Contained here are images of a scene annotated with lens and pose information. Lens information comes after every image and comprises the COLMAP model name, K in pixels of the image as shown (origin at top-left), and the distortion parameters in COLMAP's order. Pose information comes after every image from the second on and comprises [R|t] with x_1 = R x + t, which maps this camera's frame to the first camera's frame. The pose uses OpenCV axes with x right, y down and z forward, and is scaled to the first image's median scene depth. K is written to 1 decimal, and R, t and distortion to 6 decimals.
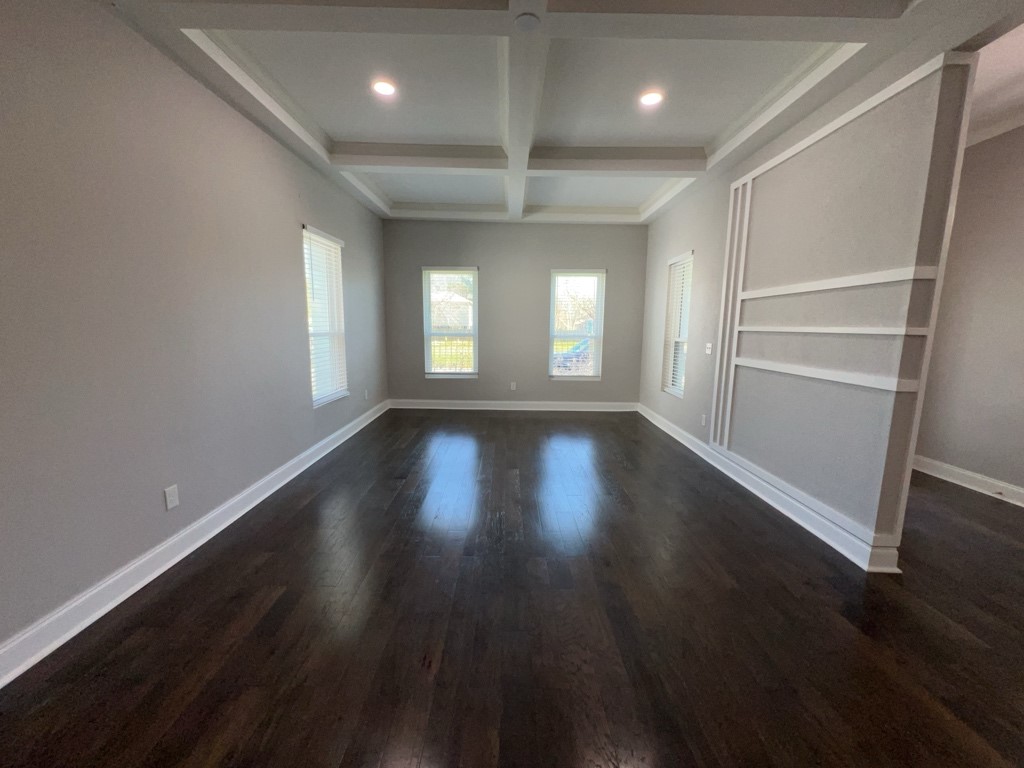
lens RADIAL K [[410.5, 0, 512.1], [0, 410.5, 383.3], [0, 0, 1]] dist [0.000137, 0.001035]
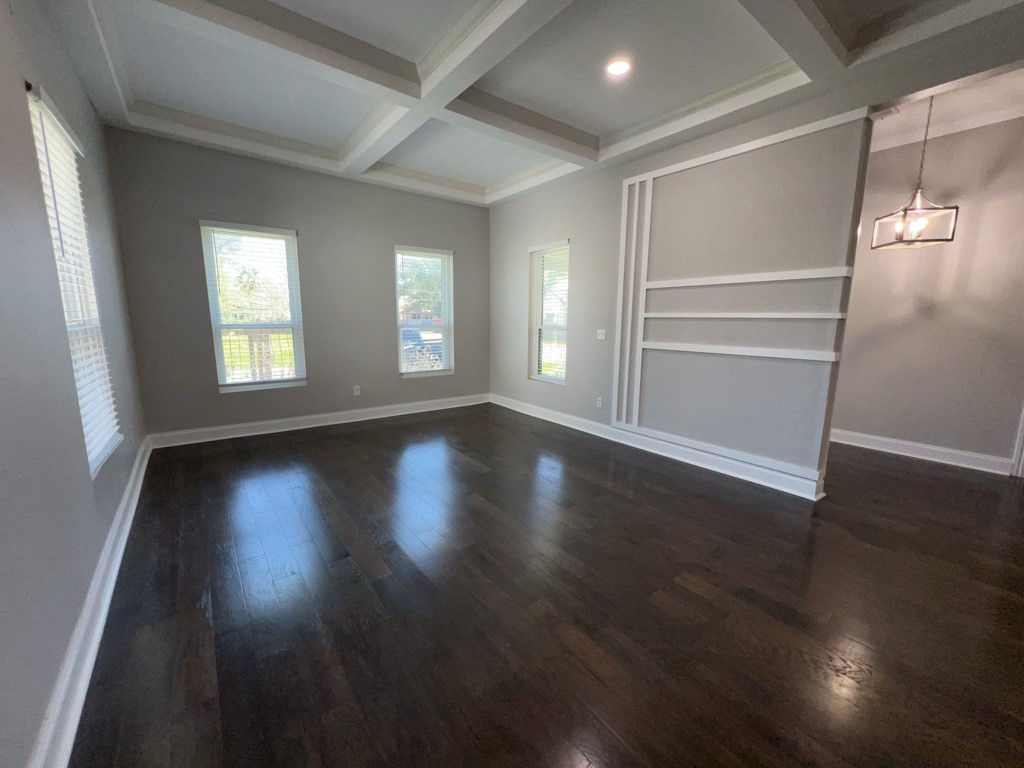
lens RADIAL K [[410.5, 0, 513.4], [0, 410.5, 382.6], [0, 0, 1]] dist [0.000137, 0.001035]
pose [[0.792626, -0.099648, 0.601510, -0.318063], [0.085498, 0.994972, 0.052167, -0.032697], [-0.603684, 0.010079, 0.797160, 0.267089]]
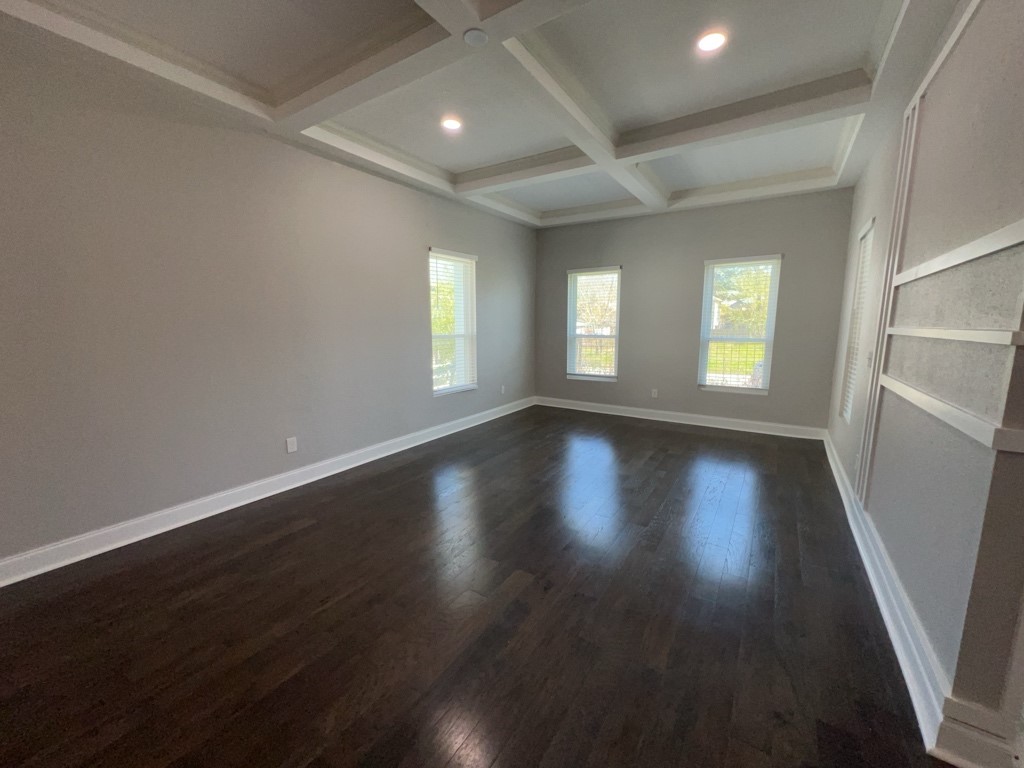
lens RADIAL K [[410.5, 0, 511.8], [0, 410.5, 383.4], [0, 0, 1]] dist [0.000137, 0.001035]
pose [[0.832985, 0.068006, -0.549101, 0.327499], [-0.068027, 0.997476, 0.020340, -0.016472], [0.549098, 0.020410, 0.835508, 0.091051]]
